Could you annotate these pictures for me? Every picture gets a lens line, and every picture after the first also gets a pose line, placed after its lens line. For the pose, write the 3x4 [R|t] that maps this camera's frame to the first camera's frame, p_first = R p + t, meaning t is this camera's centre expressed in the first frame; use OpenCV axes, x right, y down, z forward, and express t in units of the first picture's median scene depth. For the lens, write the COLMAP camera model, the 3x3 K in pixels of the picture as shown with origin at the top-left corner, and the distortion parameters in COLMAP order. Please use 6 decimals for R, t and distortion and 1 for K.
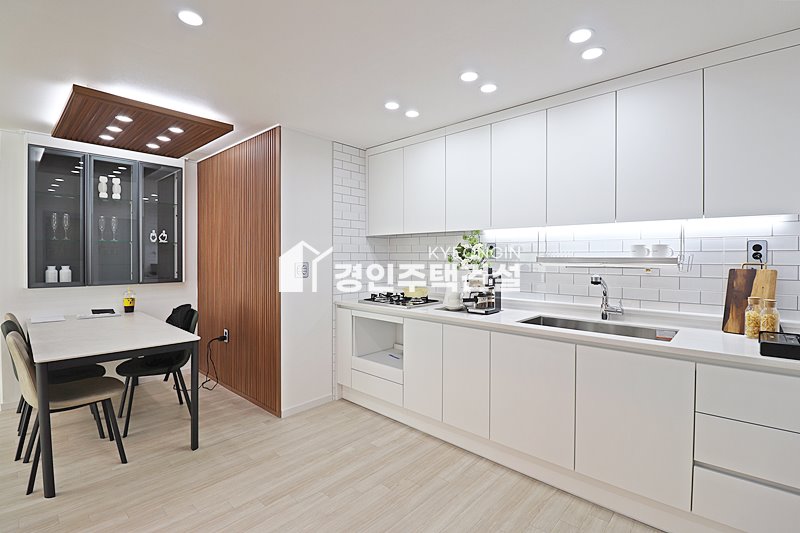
lens RADIAL K [[370.8, 0, 400.8], [0, 370.8, 263.1], [0, 0, 1]] dist [-0.002969, -0.010602]
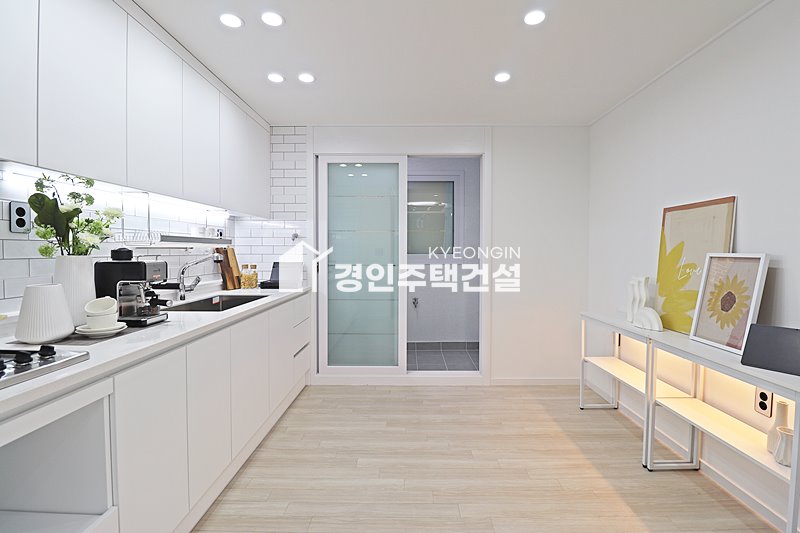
lens RADIAL K [[370.8, 0, 401.2], [0, 370.8, 264.0], [0, 0, 1]] dist [-0.002969, -0.010602]
pose [[-0.670559, -0.032442, 0.741146, -0.615157], [0.004552, 0.998845, 0.047840, 0.015344], [-0.741842, 0.035453, -0.669637, 1.307683]]
